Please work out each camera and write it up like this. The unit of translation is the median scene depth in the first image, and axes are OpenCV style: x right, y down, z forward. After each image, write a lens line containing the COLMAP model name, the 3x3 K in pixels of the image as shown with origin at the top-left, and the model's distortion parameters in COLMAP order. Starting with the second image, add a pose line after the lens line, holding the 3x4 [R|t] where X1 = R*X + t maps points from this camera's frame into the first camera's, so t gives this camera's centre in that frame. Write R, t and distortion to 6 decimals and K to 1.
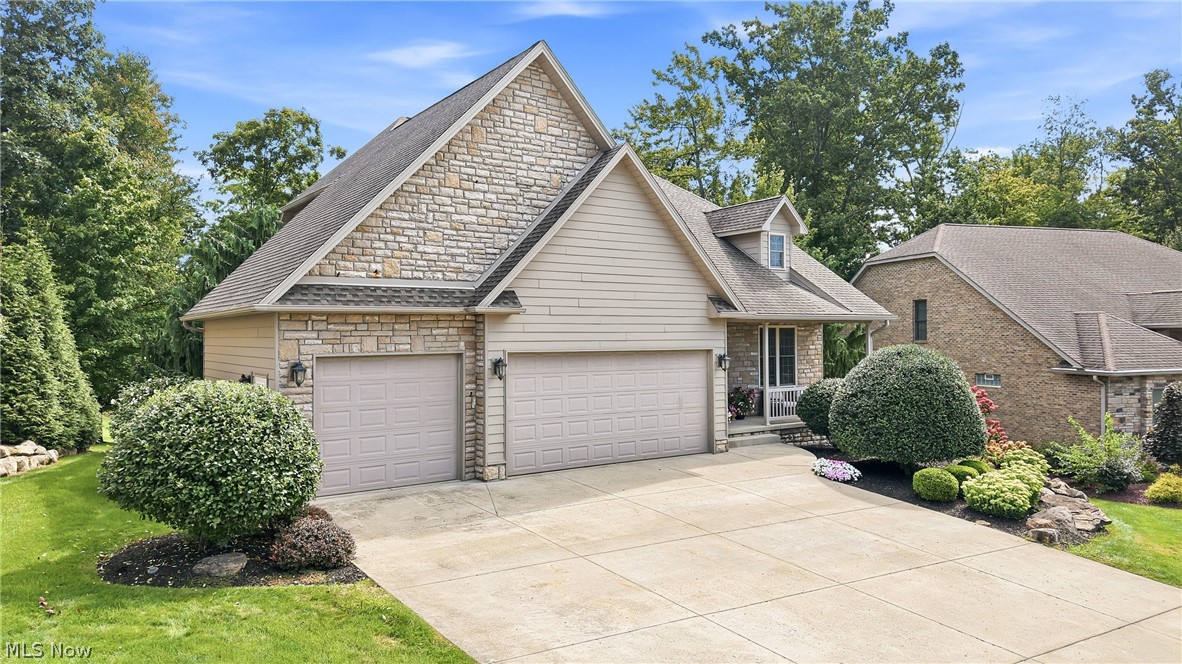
lens RADIAL K [[801.2, 0, 588.2], [0, 801.2, 335.9], [0, 0, 1]] dist [0.017792, -0.007006]
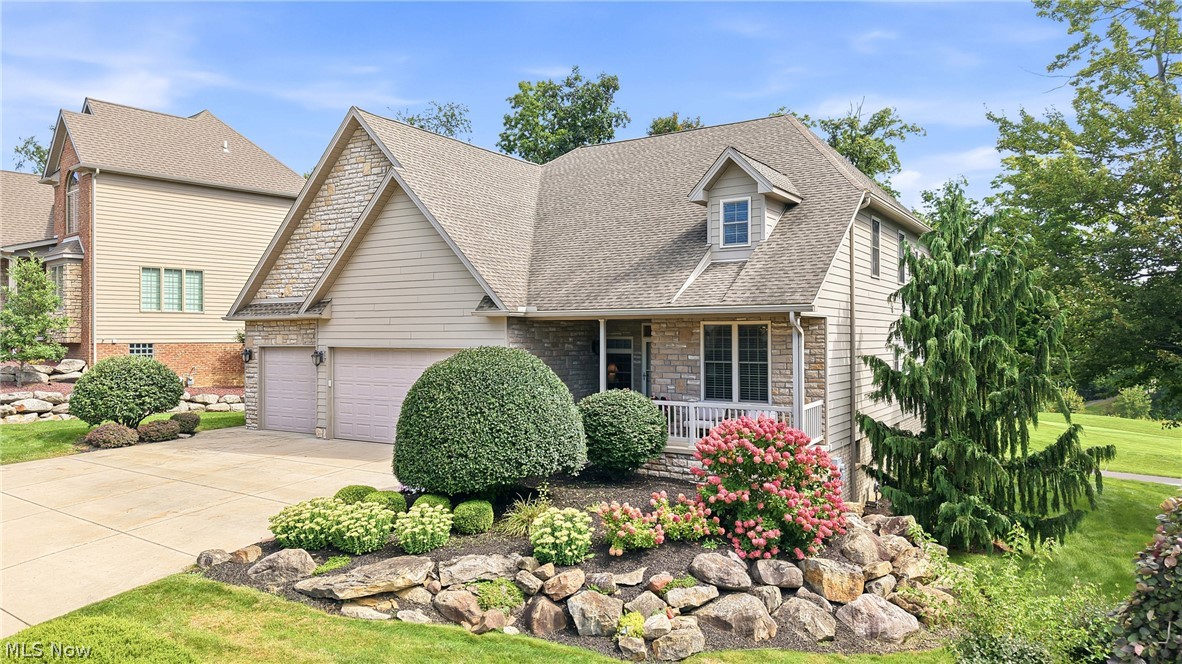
lens RADIAL K [[801.2, 0, 588.4], [0, 801.2, 328.4], [0, 0, 1]] dist [0.017792, -0.007006]
pose [[0.384425, -0.003064, -0.923151, 1.278998], [-0.000259, 0.999994, -0.003427, -0.005418], [0.923156, 0.001556, 0.384422, 0.850844]]
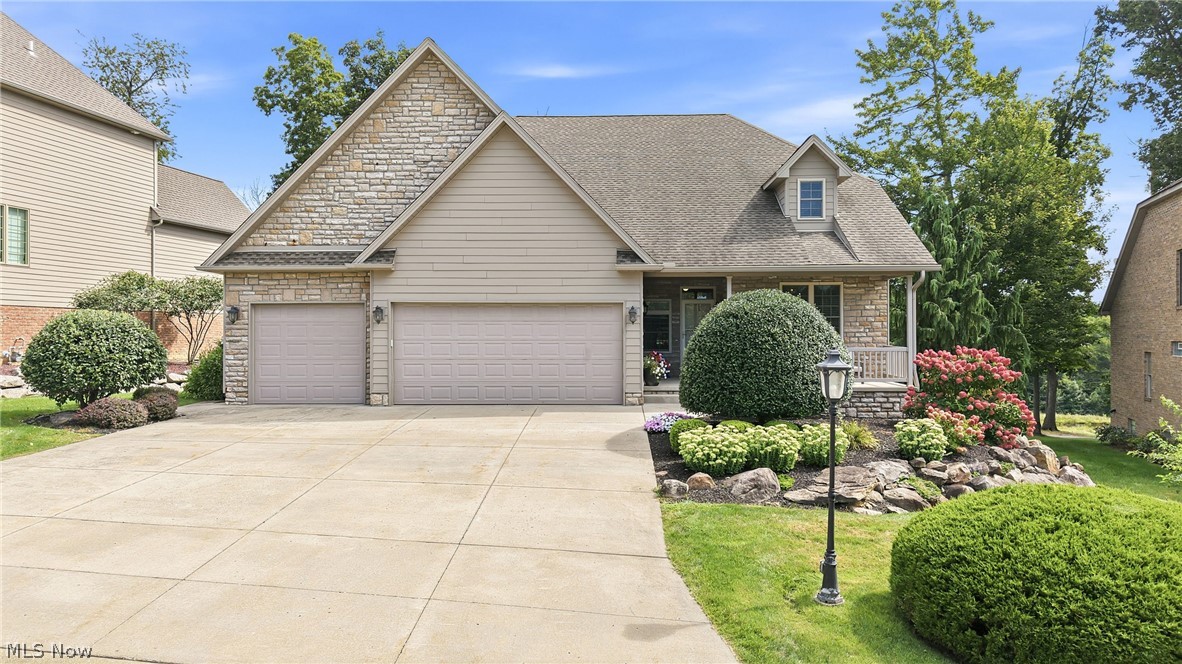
lens RADIAL K [[801.2, 0, 591.1], [0, 801.2, 334.6], [0, 0, 1]] dist [0.017792, -0.007006]
pose [[0.801426, 0.005488, -0.598068, 0.836801], [-0.003991, 0.999985, 0.003828, 0.061994], [0.598080, -0.000681, 0.801436, 0.200202]]
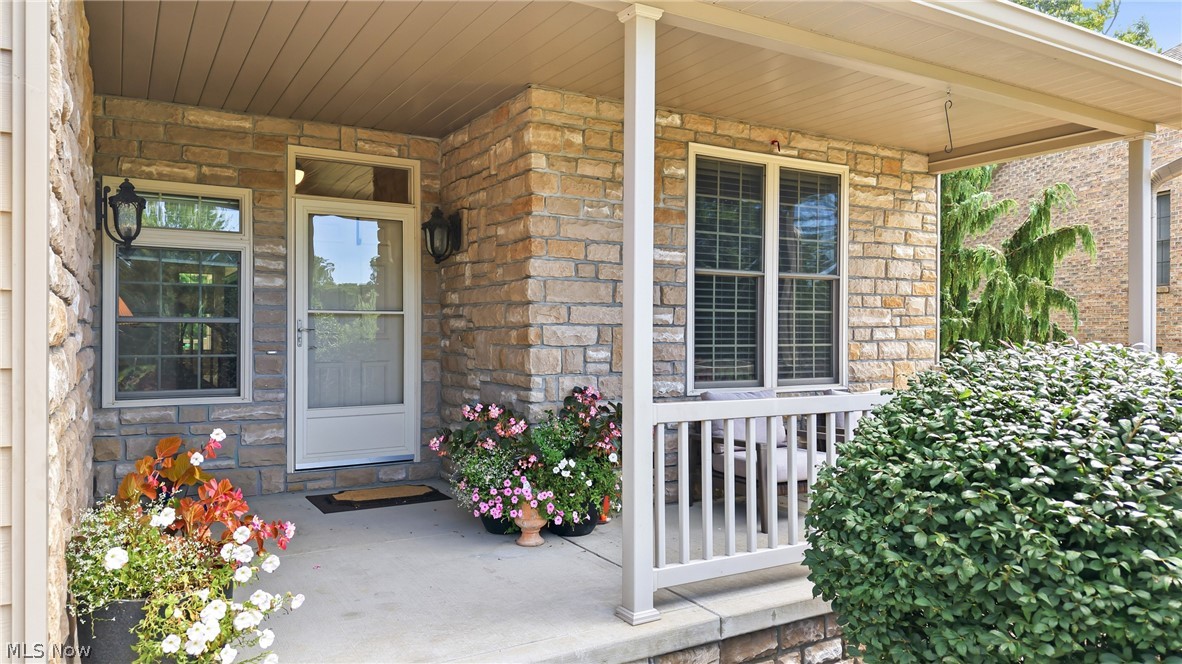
lens RADIAL K [[801.2, 0, 592.0], [0, 801.2, 325.3], [0, 0, 1]] dist [0.017792, -0.007006]
pose [[0.997427, 0.012584, -0.070572, 0.285517], [-0.012484, 0.999920, 0.001855, 0.061851], [0.070590, -0.000969, 0.997505, 1.068383]]
